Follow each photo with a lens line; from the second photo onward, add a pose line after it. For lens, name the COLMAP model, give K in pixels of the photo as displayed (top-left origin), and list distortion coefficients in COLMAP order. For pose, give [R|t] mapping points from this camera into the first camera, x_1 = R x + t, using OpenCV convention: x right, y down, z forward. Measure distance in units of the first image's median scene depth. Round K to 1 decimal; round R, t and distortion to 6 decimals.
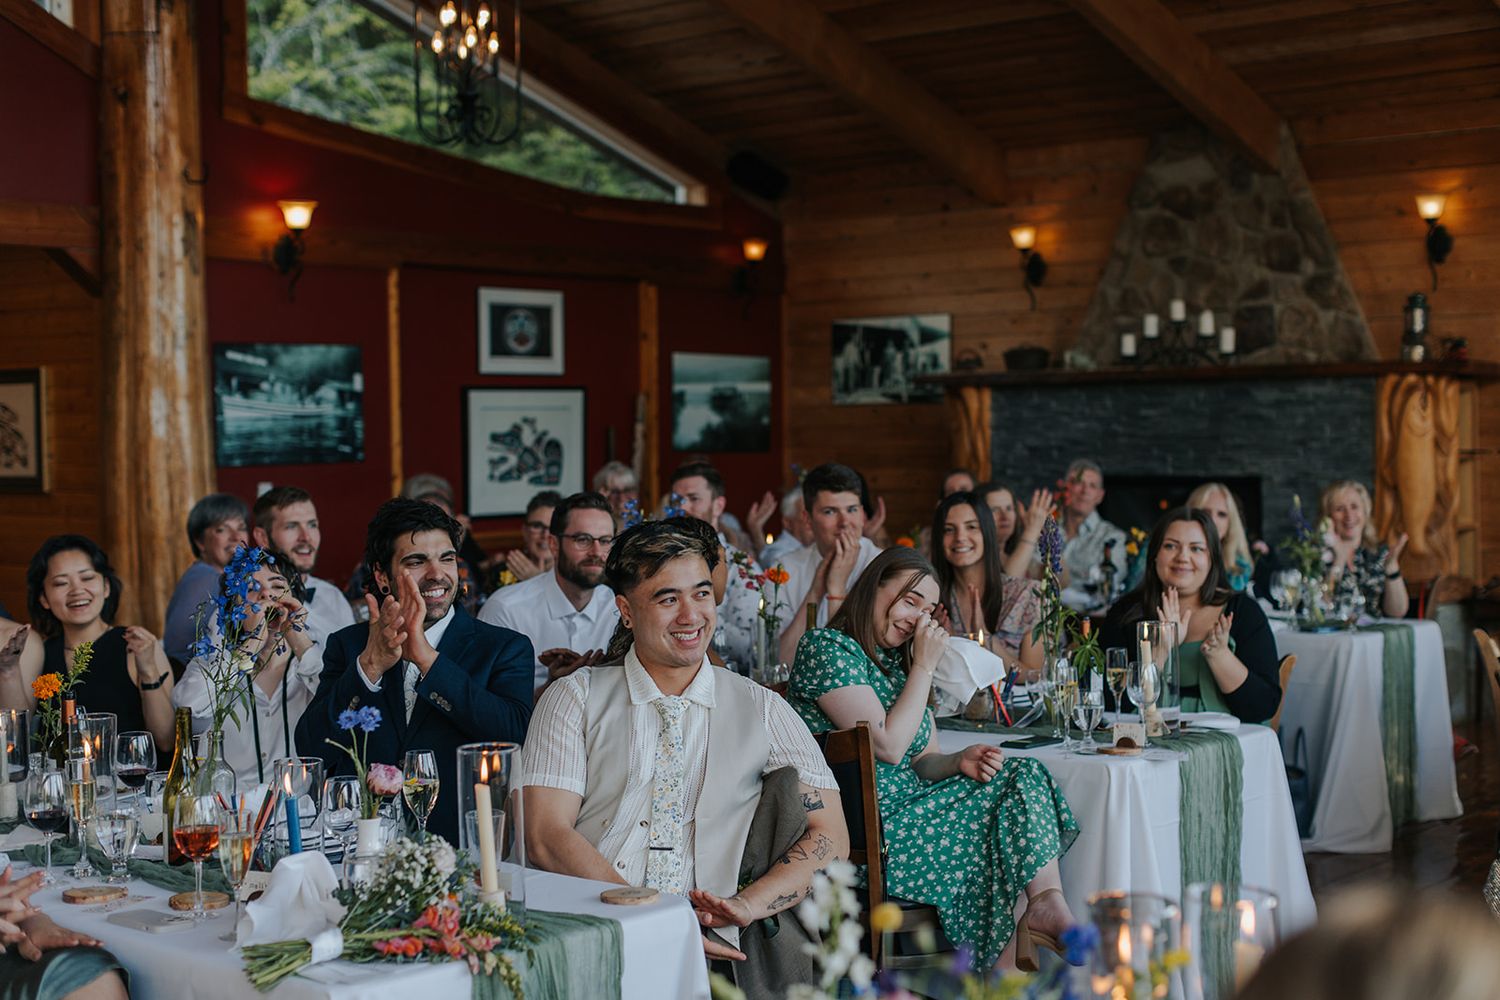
lens RADIAL K [[2316.5, 0, 762.6], [0, 2316.5, 501.0], [0, 0, 1]] dist [0.059637, 0.000000]
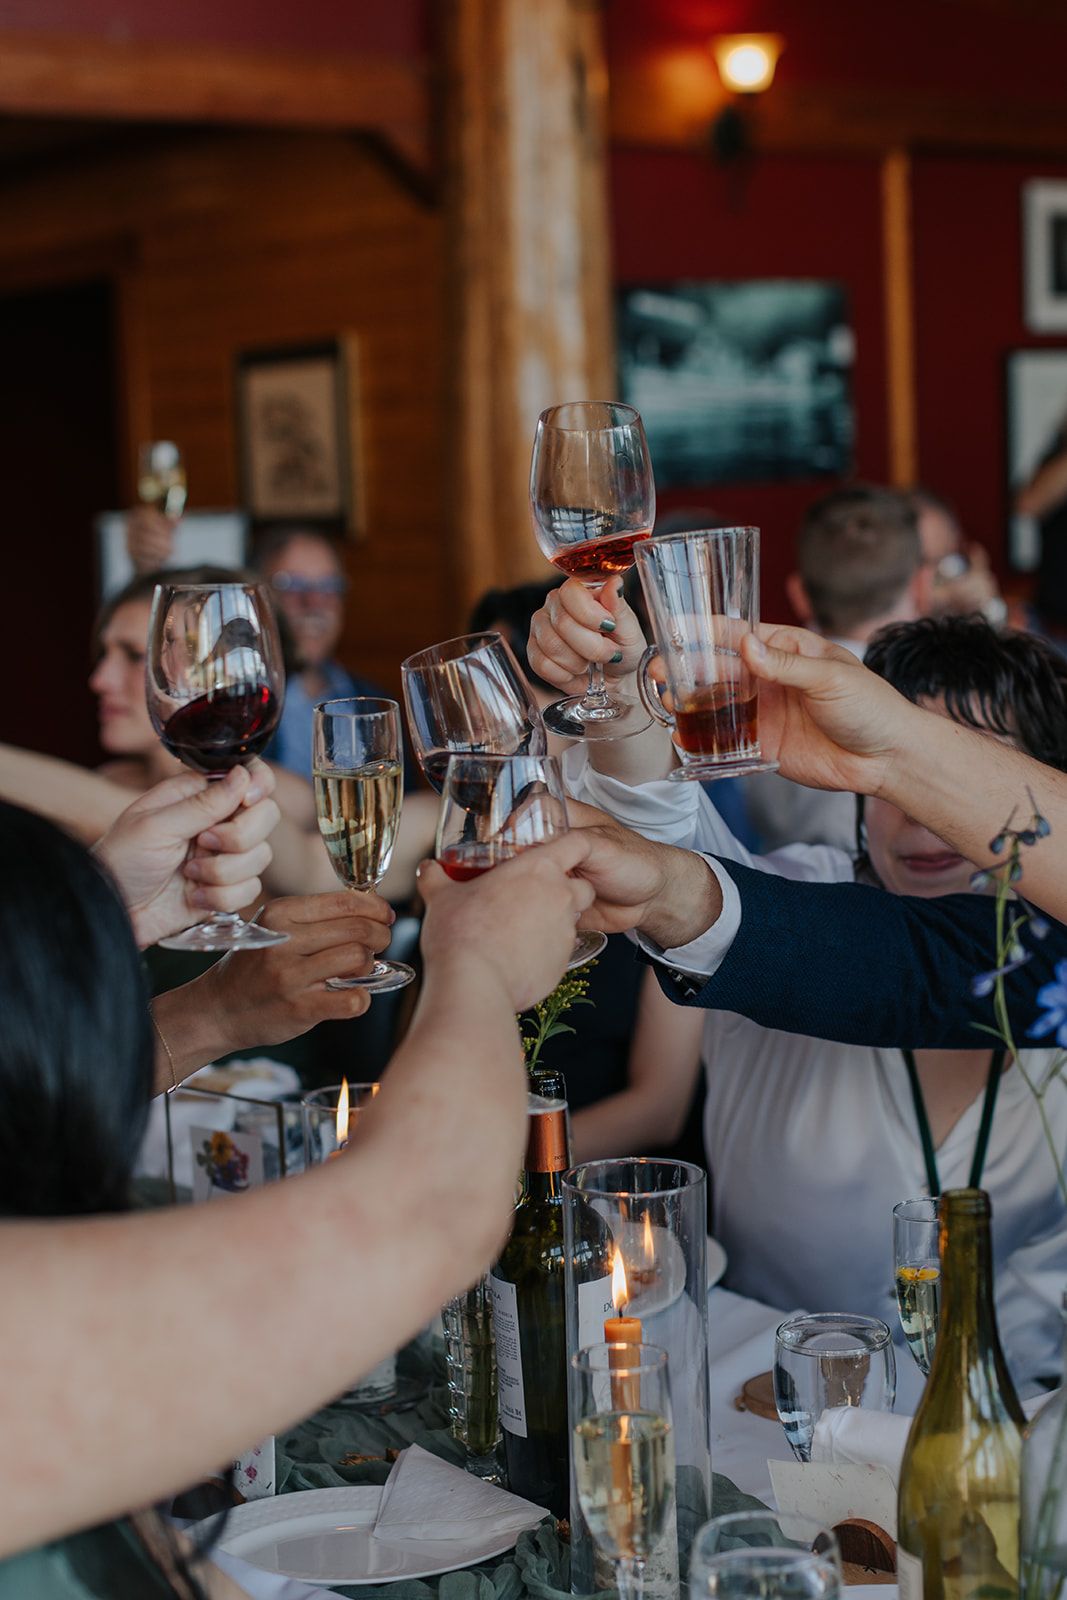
lens RADIAL K [[2471.0, 0, 533.3], [0, 2471.0, 809.4], [0, 0, 1]] dist [0.059637, 0.000000]
pose [[0.973213, 0.013634, -0.229501, -0.107690], [0.013117, 0.993321, 0.114634, -0.006355], [0.229531, -0.114574, 0.966534, 0.357418]]
